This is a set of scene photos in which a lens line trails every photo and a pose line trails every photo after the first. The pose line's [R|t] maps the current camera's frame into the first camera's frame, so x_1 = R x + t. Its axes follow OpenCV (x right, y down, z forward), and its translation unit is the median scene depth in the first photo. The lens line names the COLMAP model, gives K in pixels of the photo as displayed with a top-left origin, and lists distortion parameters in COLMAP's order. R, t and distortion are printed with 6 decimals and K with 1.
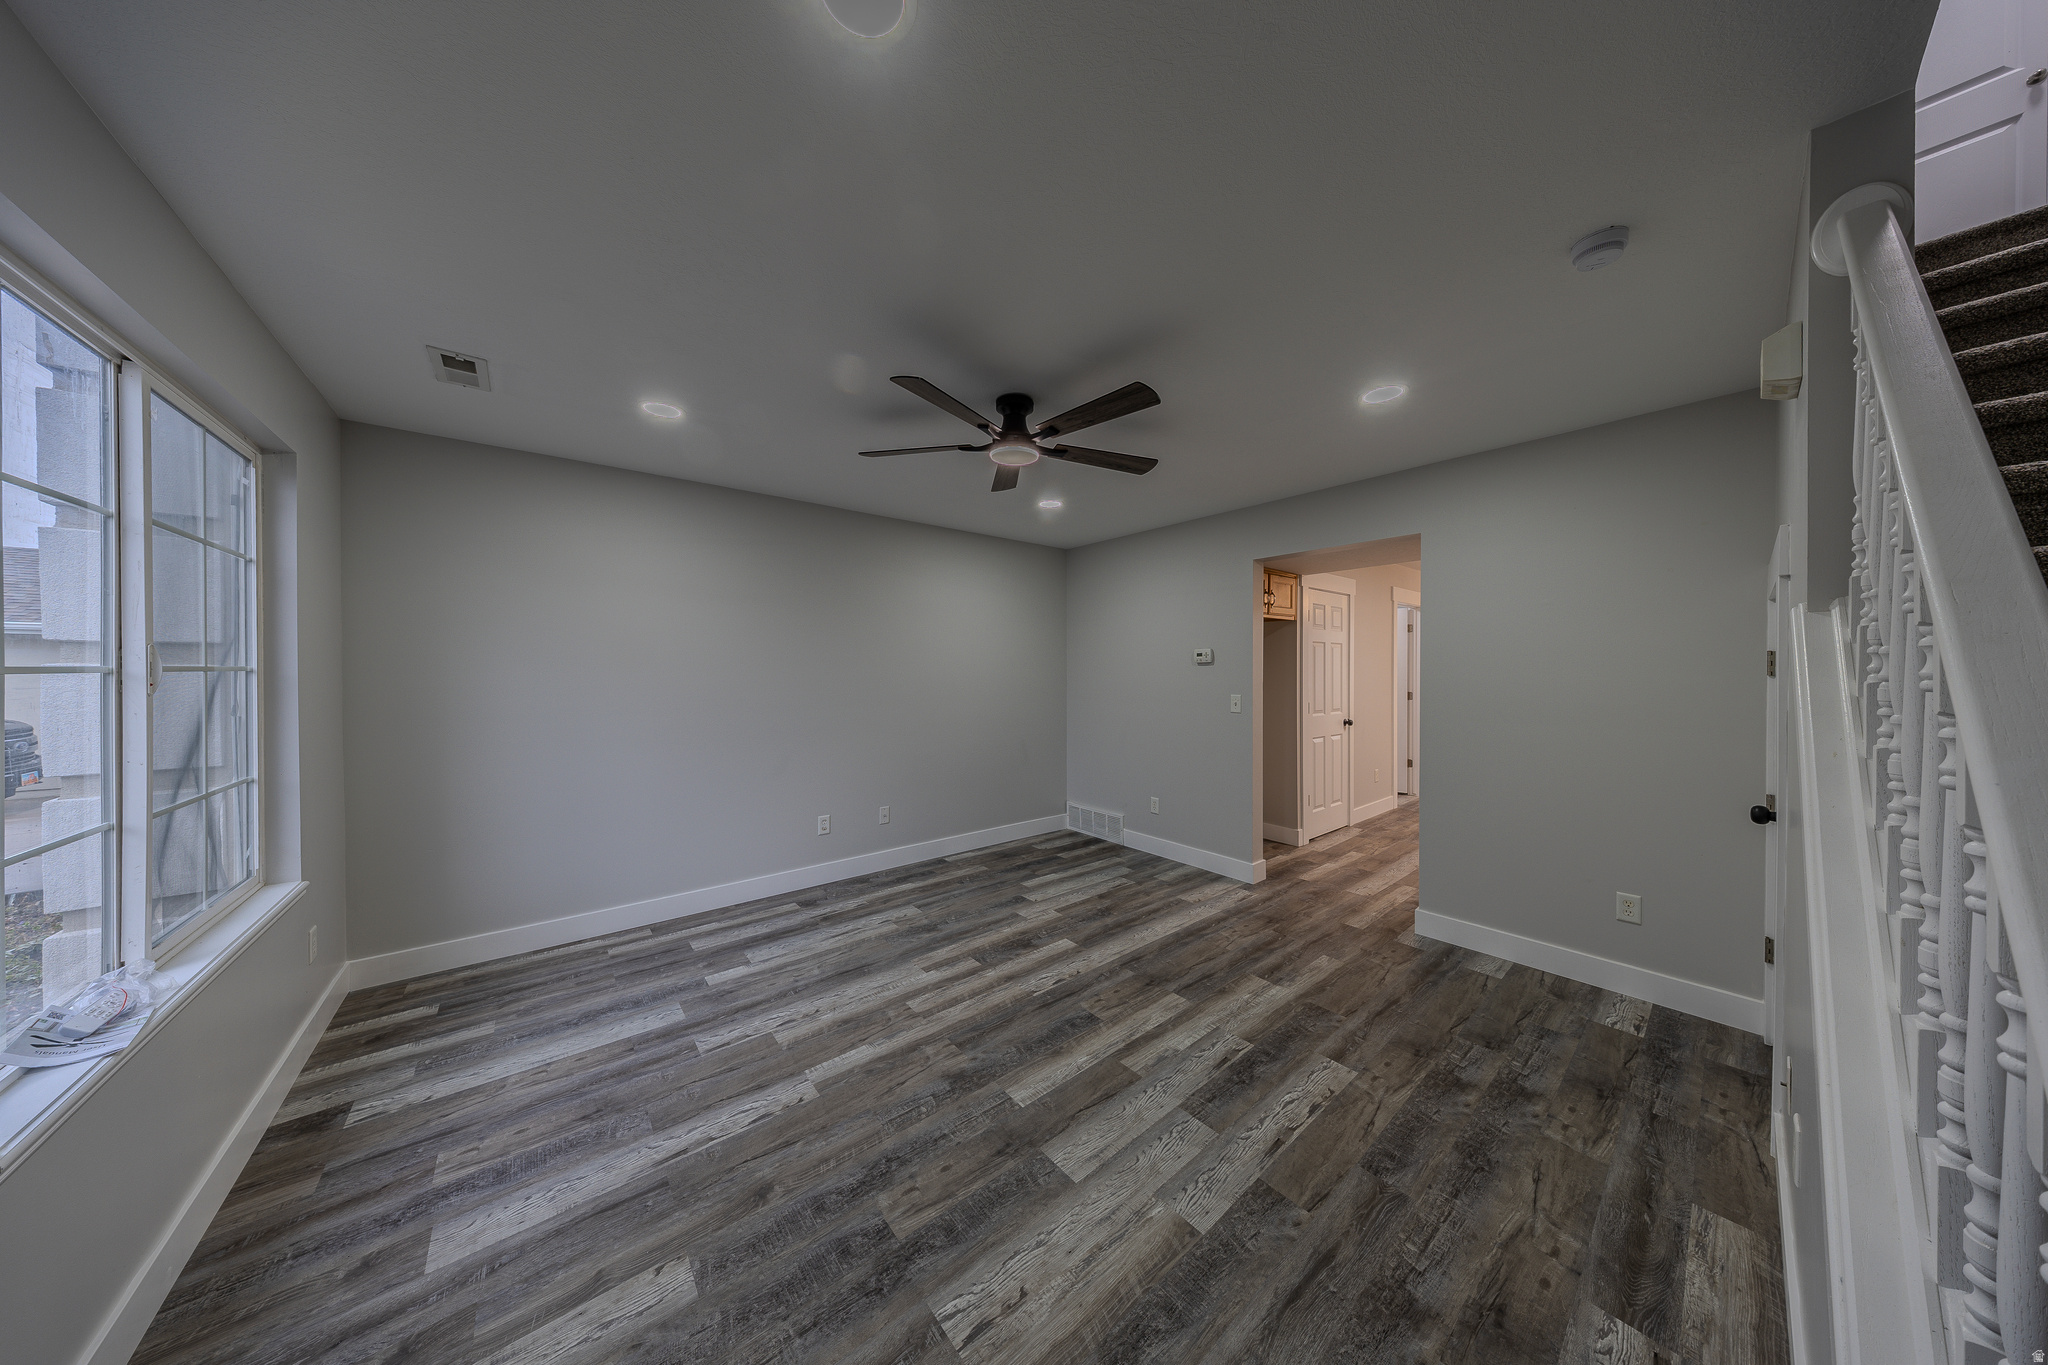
lens RADIAL K [[602.8, 0, 1016.6], [0, 602.8, 677.3], [0, 0, 1]] dist [-0.000218, -0.000051]
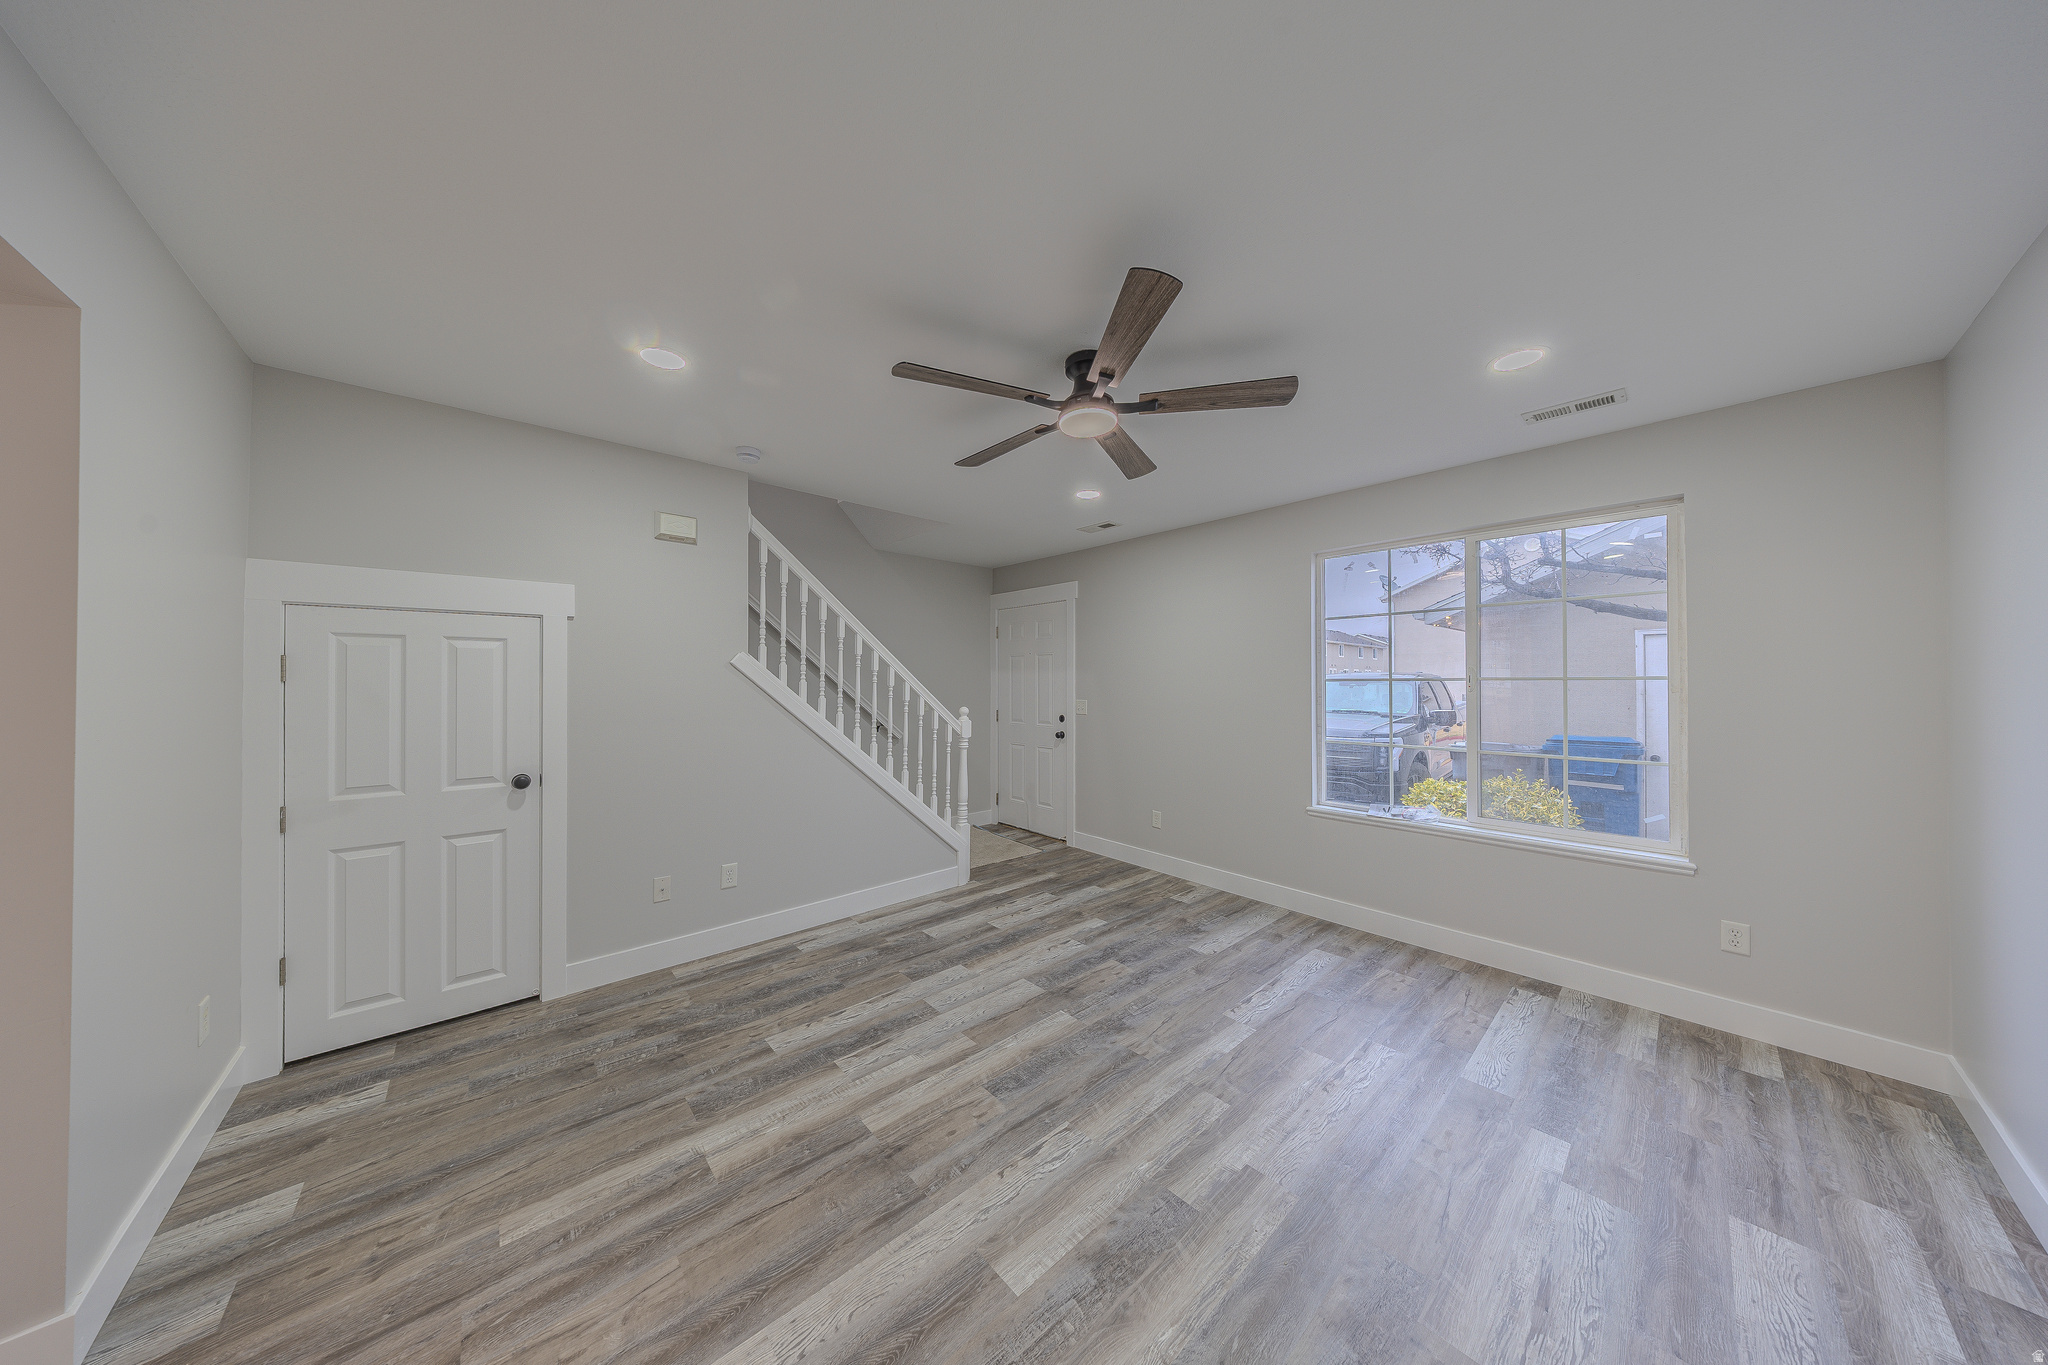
lens RADIAL K [[602.8, 0, 1016.6], [0, 602.8, 677.3], [0, 0, 1]] dist [-0.000218, -0.000051]
pose [[-0.999092, -0.003775, -0.042443, 0.138752], [-0.003911, 0.999987, 0.003139, -0.013959], [0.042431, 0.003302, -0.999094, 1.934991]]
